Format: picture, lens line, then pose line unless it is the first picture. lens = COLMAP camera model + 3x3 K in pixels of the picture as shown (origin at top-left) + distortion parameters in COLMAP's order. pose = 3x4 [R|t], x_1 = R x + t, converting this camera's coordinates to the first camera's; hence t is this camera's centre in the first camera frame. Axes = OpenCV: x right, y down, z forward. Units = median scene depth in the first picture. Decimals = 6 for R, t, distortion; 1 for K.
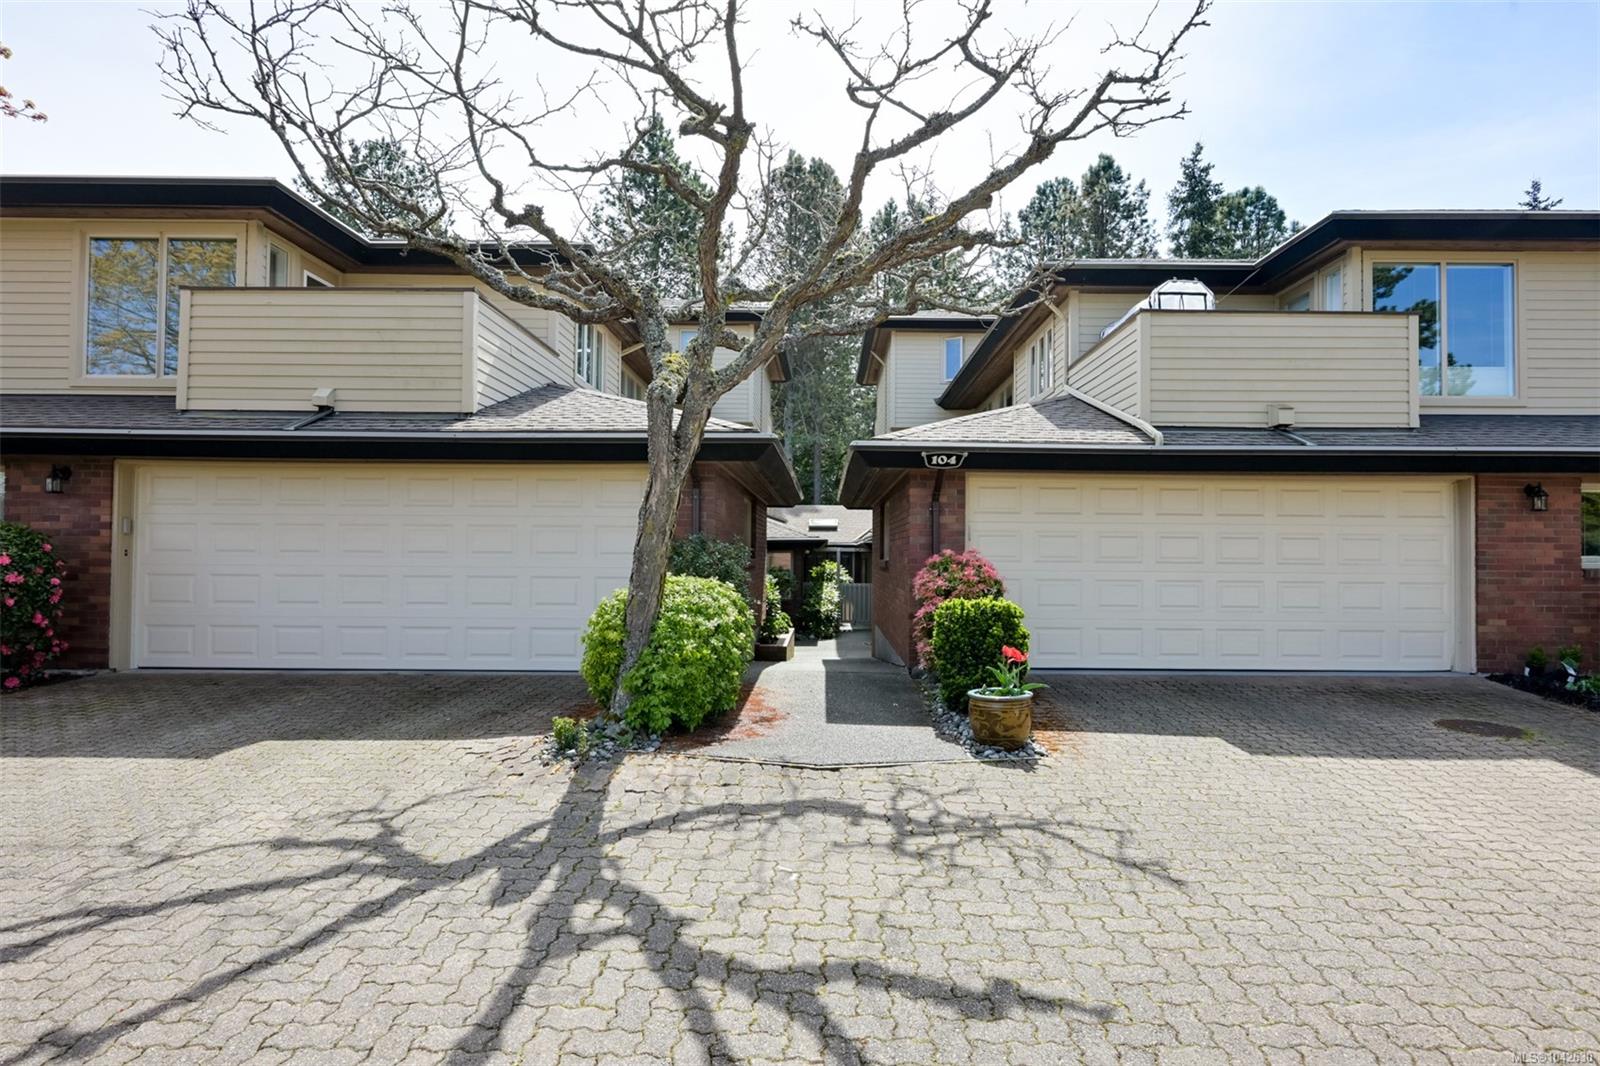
lens RADIAL K [[792.5, 0, 827.0], [0, 792.5, 557.9], [0, 0, 1]] dist [-0.002969, -0.000008]
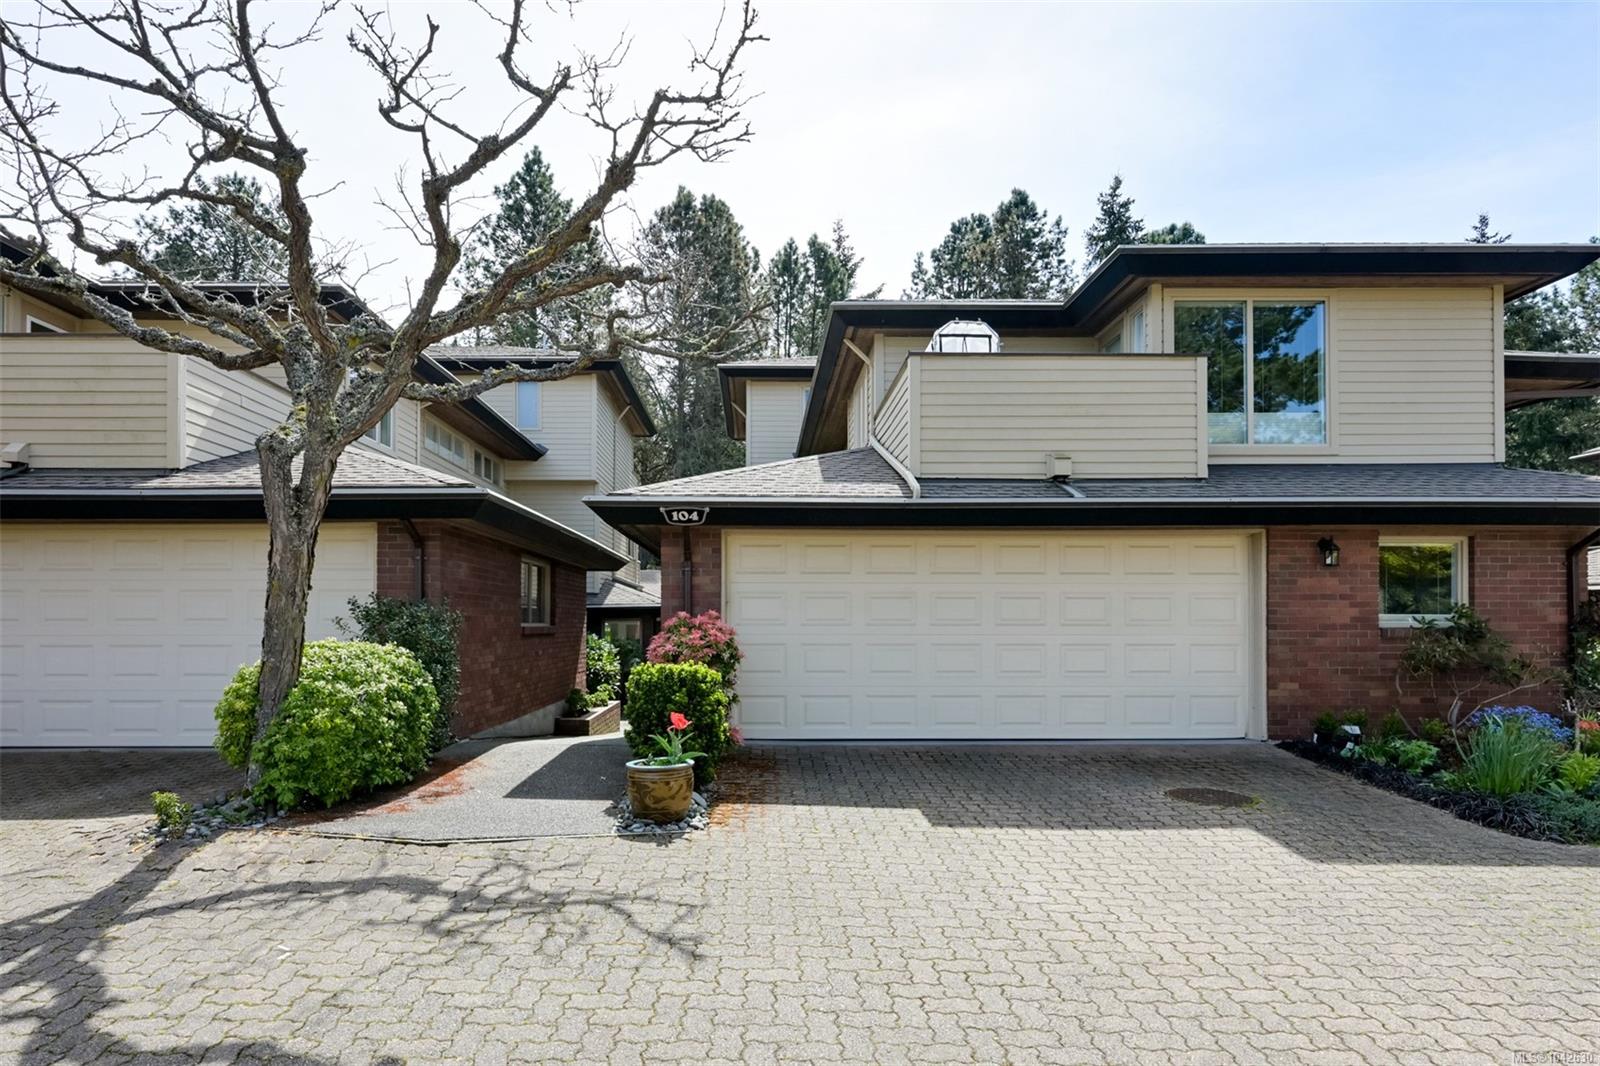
lens RADIAL K [[854.5, 0, 797.1], [0, 854.5, 635.5], [0, 0, 1]] dist [-0.001720, 0.000969]
pose [[0.999939, -0.008092, 0.007496, 0.260247], [0.008035, 0.999939, 0.007595, 0.009856], [-0.007557, -0.007534, 0.999943, -0.004473]]
